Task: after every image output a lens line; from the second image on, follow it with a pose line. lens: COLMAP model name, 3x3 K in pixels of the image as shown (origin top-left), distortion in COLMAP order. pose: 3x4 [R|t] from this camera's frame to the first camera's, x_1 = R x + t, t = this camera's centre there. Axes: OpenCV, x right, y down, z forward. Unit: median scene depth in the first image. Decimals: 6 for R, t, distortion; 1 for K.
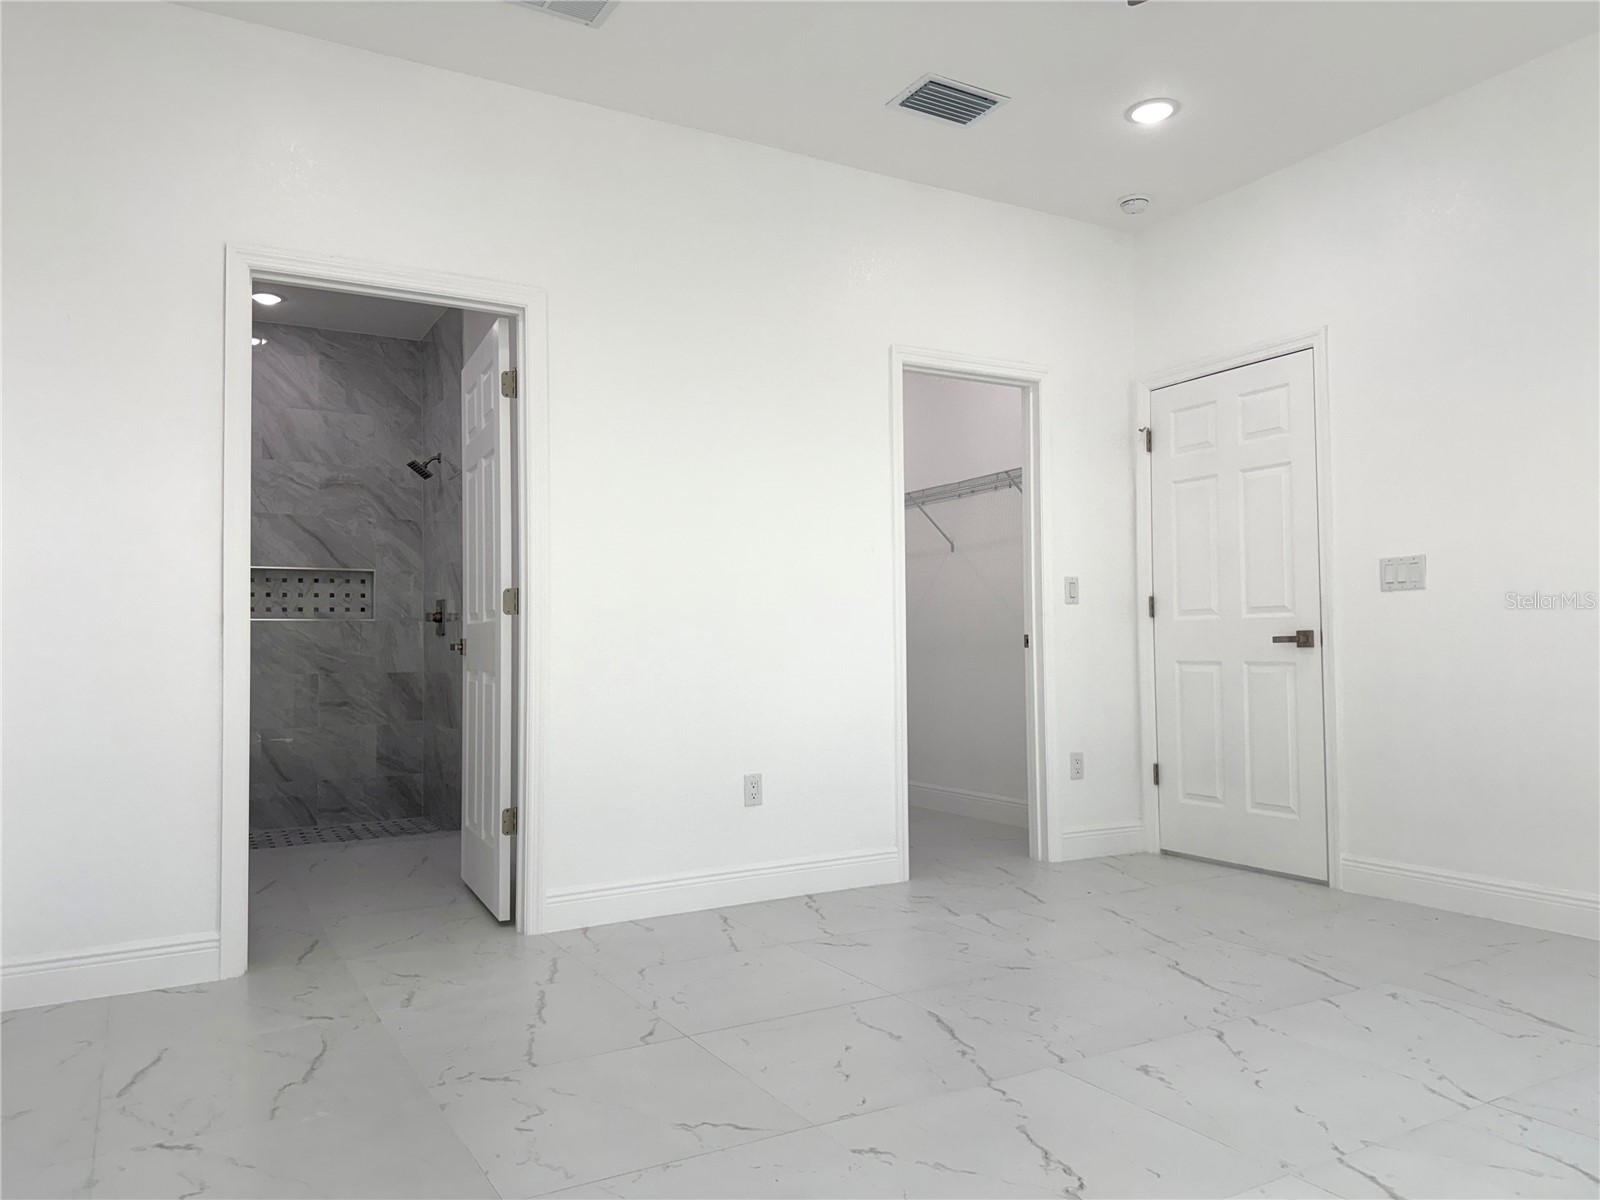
lens RADIAL K [[1129.8, 0, 809.8], [0, 1129.8, 603.2], [0, 0, 1]] dist [0.024584, -0.001937]
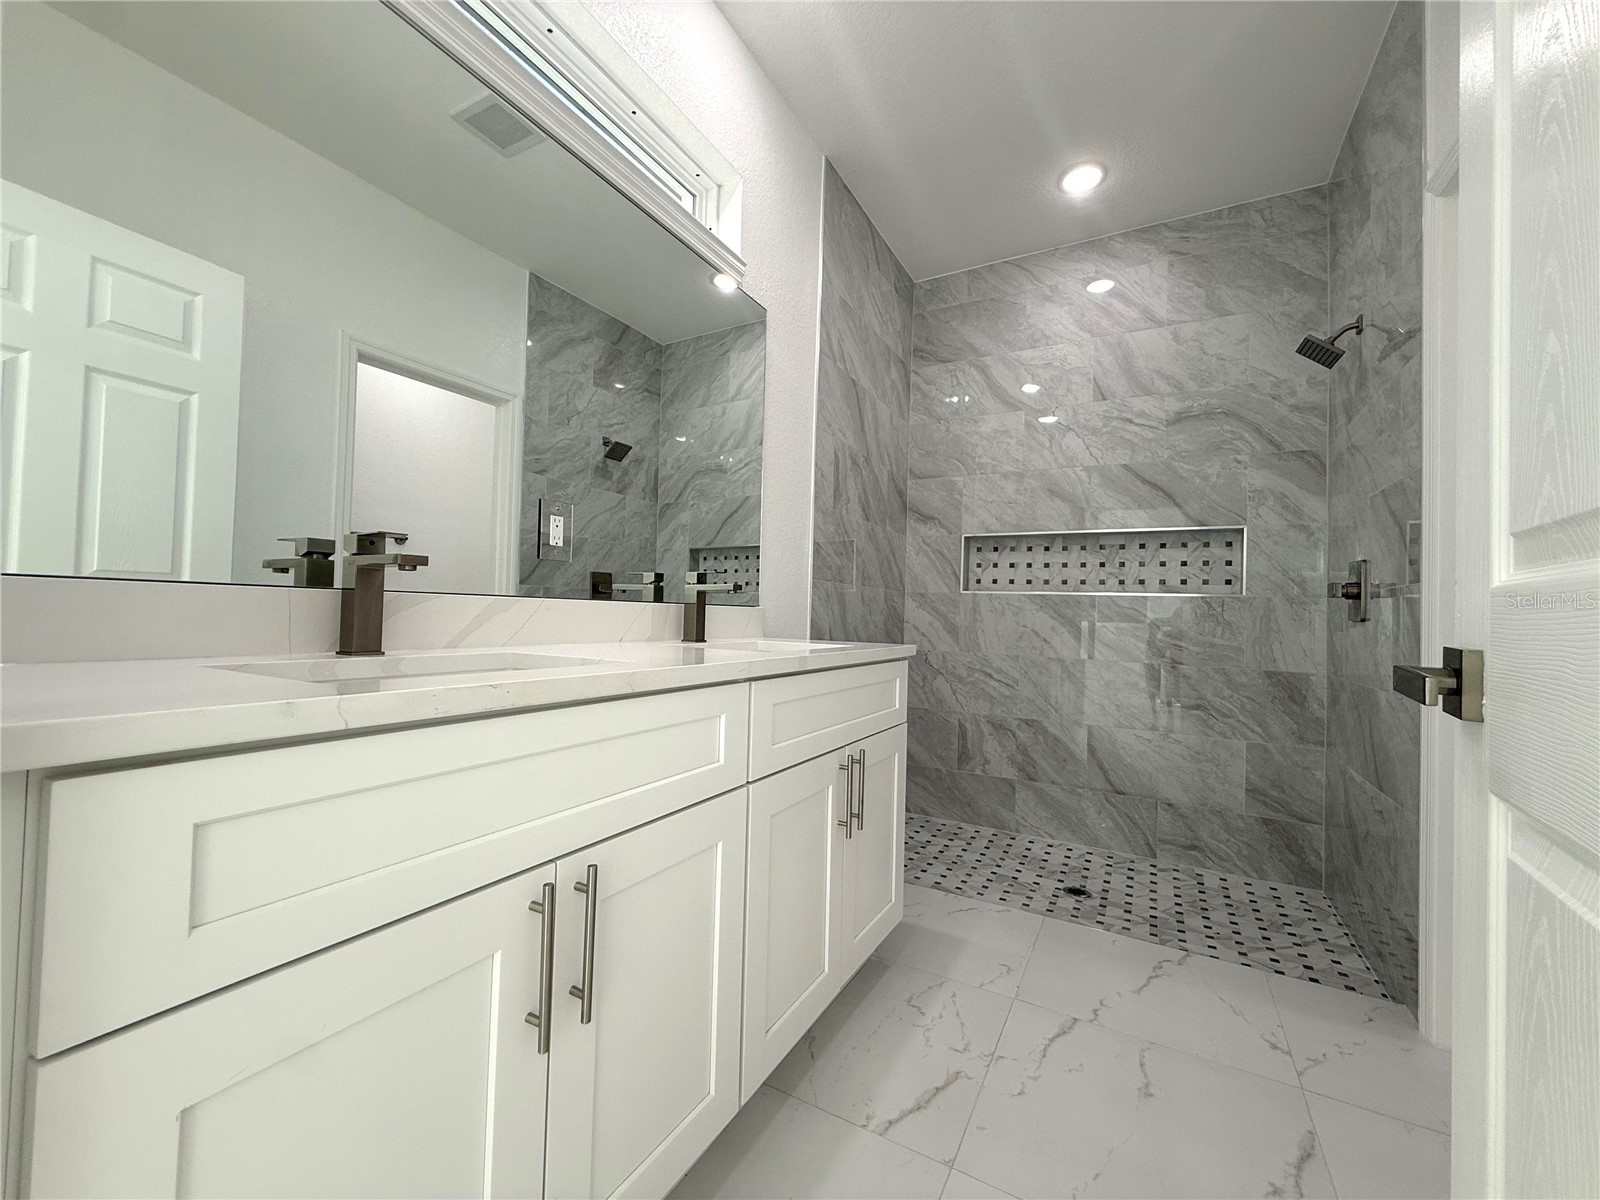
lens RADIAL K [[639.9, 0, 795.7], [0, 639.9, 598.1], [0, 0, 1]] dist [0.000371, 0.000205]
pose [[0.499447, 0.009393, -0.866294, -0.175967], [-0.001401, 0.999949, 0.010035, 0.012650], [0.866343, -0.003798, 0.499434, 0.556331]]
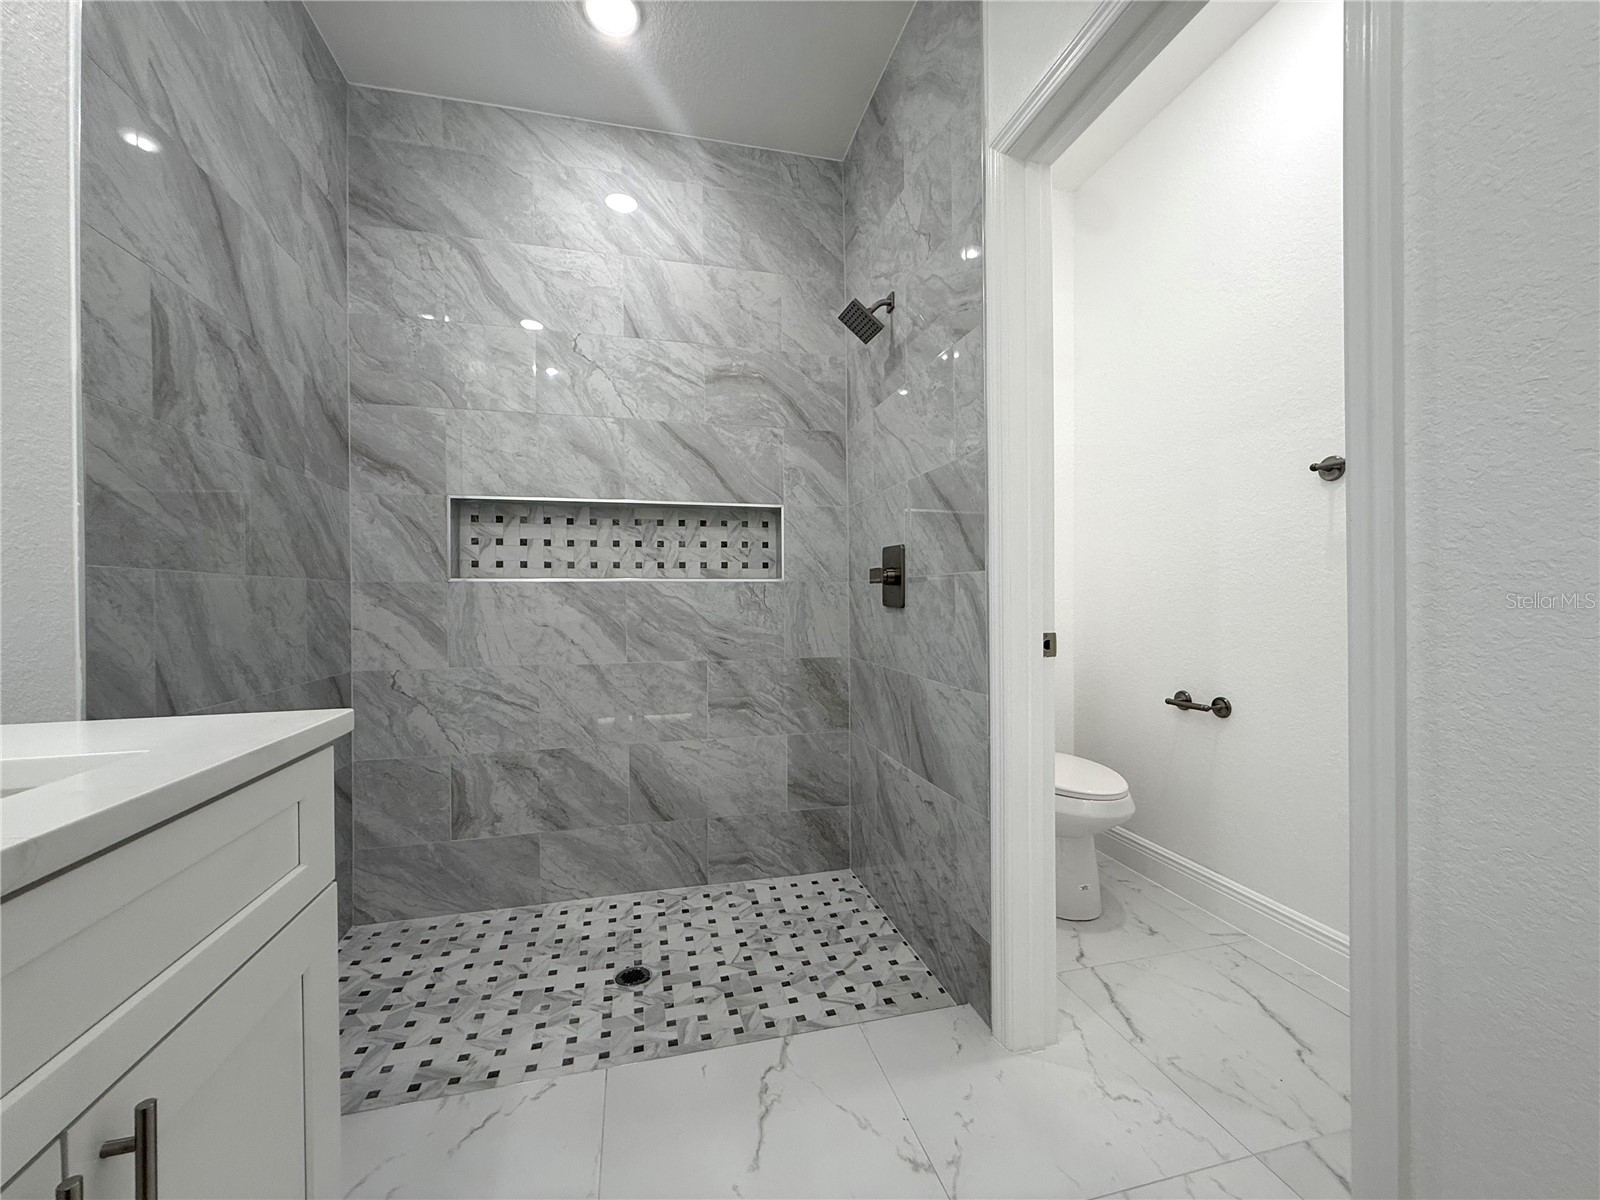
lens RADIAL K [[639.9, 0, 795.7], [0, 639.9, 598.1], [0, 0, 1]] dist [0.000371, 0.000205]
pose [[0.957619, 0.007226, -0.287947, -0.270023], [0.006543, 0.998881, 0.046830, 0.007554], [0.287963, -0.046729, 0.956501, 0.645443]]
